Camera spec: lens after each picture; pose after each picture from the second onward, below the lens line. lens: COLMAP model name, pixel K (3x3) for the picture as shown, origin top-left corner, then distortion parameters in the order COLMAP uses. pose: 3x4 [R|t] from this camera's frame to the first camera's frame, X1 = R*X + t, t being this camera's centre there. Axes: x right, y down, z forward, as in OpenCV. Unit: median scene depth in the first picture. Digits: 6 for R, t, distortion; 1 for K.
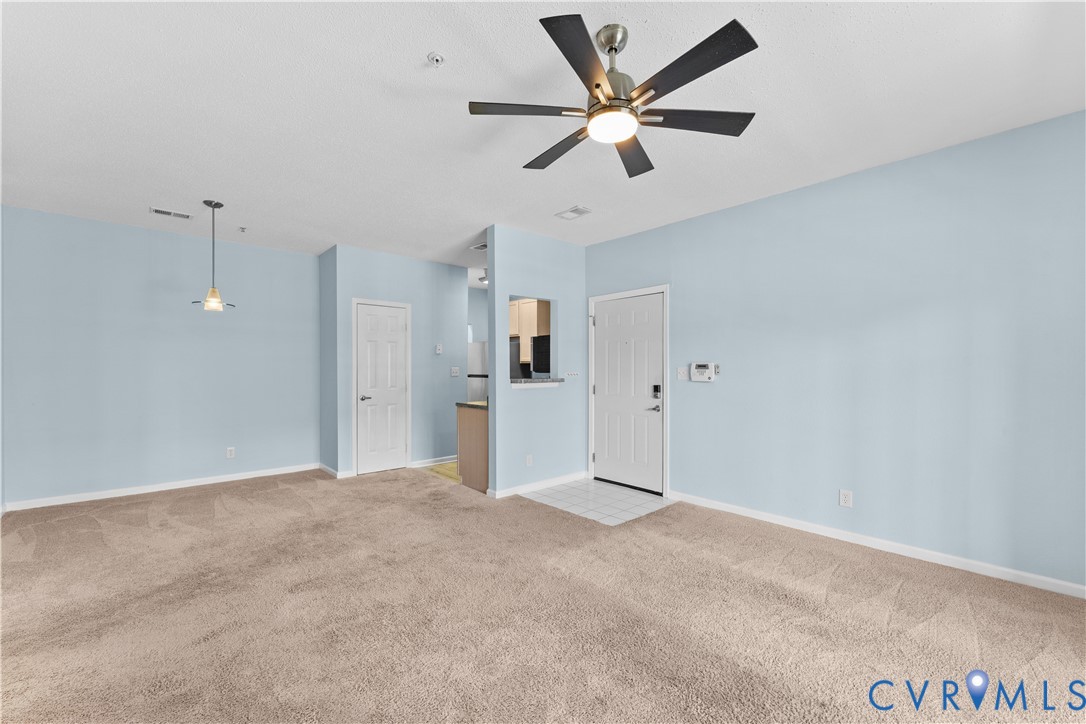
lens RADIAL K [[442.9, 0, 542.5], [0, 442.9, 370.3], [0, 0, 1]] dist [0.000358, -0.000174]
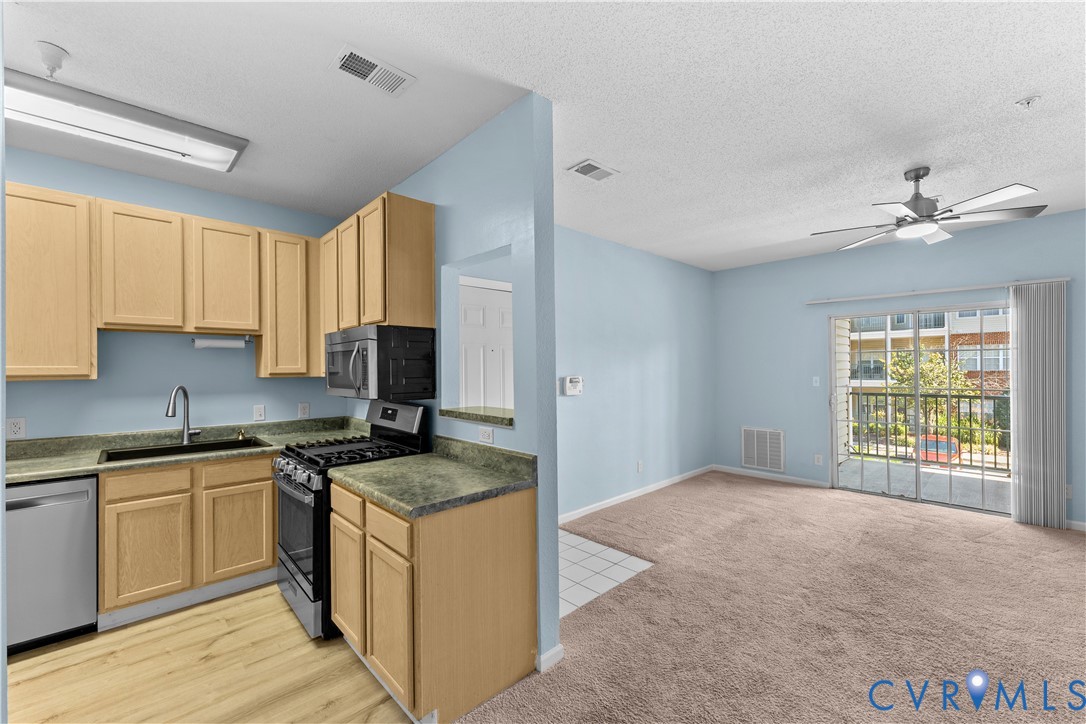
lens RADIAL K [[440.9, 0, 539.9], [0, 440.9, 368.9], [0, 0, 1]] dist [0.001409, -0.000057]
pose [[-0.016445, -0.002481, 0.999862, -0.605388], [0.011914, 0.999925, 0.002677, -0.035943], [-0.999794, 0.011957, -0.016414, 1.041502]]
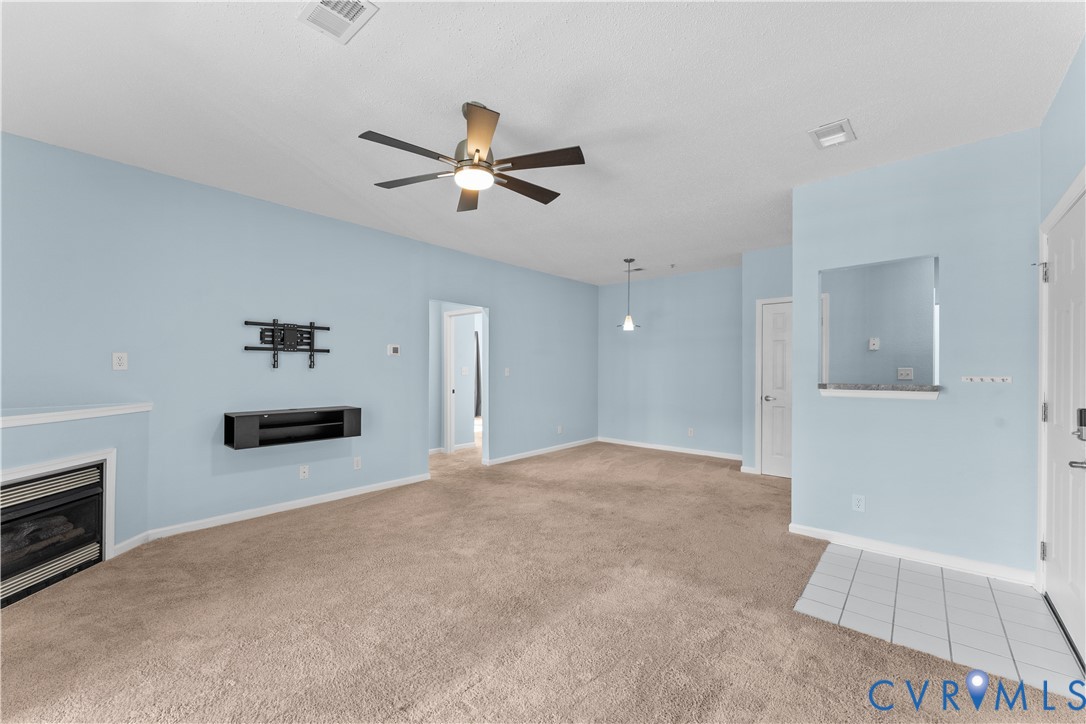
lens RADIAL K [[439.5, 0, 537.2], [0, 439.5, 368.9], [0, 0, 1]] dist [-0.001693, -0.000412]
pose [[0.113271, 0.000940, -0.993564, 0.638398], [-0.007372, 0.999973, 0.000106, -0.000595], [0.993537, 0.007313, 0.113275, 0.460288]]
